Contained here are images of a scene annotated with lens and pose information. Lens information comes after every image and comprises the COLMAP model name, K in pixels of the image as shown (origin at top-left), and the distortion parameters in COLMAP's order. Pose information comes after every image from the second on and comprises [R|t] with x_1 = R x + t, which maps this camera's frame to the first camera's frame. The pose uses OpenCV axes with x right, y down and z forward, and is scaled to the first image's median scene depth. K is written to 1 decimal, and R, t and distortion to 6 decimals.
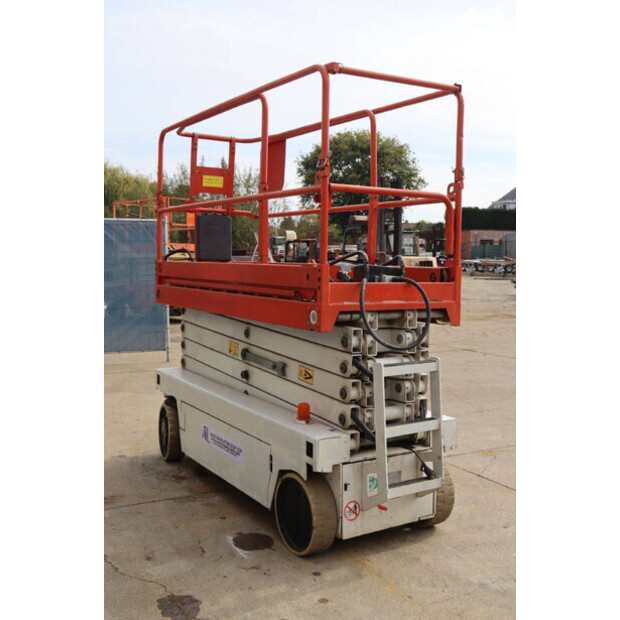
lens RADIAL K [[698.3, 0, 309.3], [0, 698.3, 312.9], [0, 0, 1]] dist [-0.013572, 0.000000]
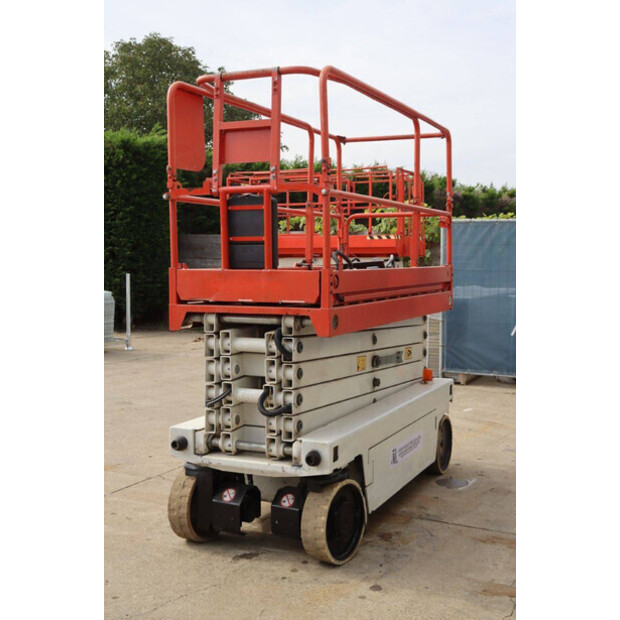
lens RADIAL K [[806.7, 0, 312.7], [0, 806.7, 310.4], [0, 0, 1]] dist [0.074116, 0.000000]
pose [[-0.563198, -0.055347, 0.824466, -0.960798], [0.070714, 0.990866, 0.114823, -0.146463], [-0.823290, 0.122970, -0.554140, 1.669528]]
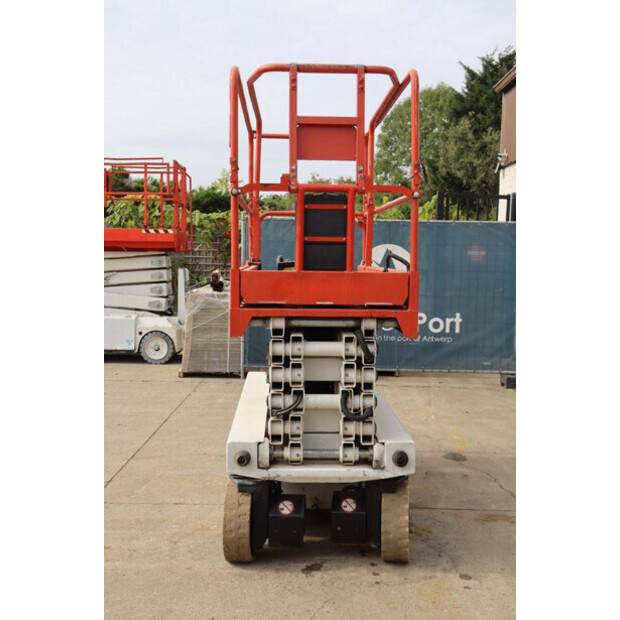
lens RADIAL K [[806.7, 0, 314.6], [0, 806.7, 307.8], [0, 0, 1]] dist [0.074116, 0.000000]
pose [[-0.868686, -0.045245, 0.493292, -0.598157], [0.030521, 0.989040, 0.144462, -0.179730], [-0.494422, 0.140548, -0.857784, 1.978493]]
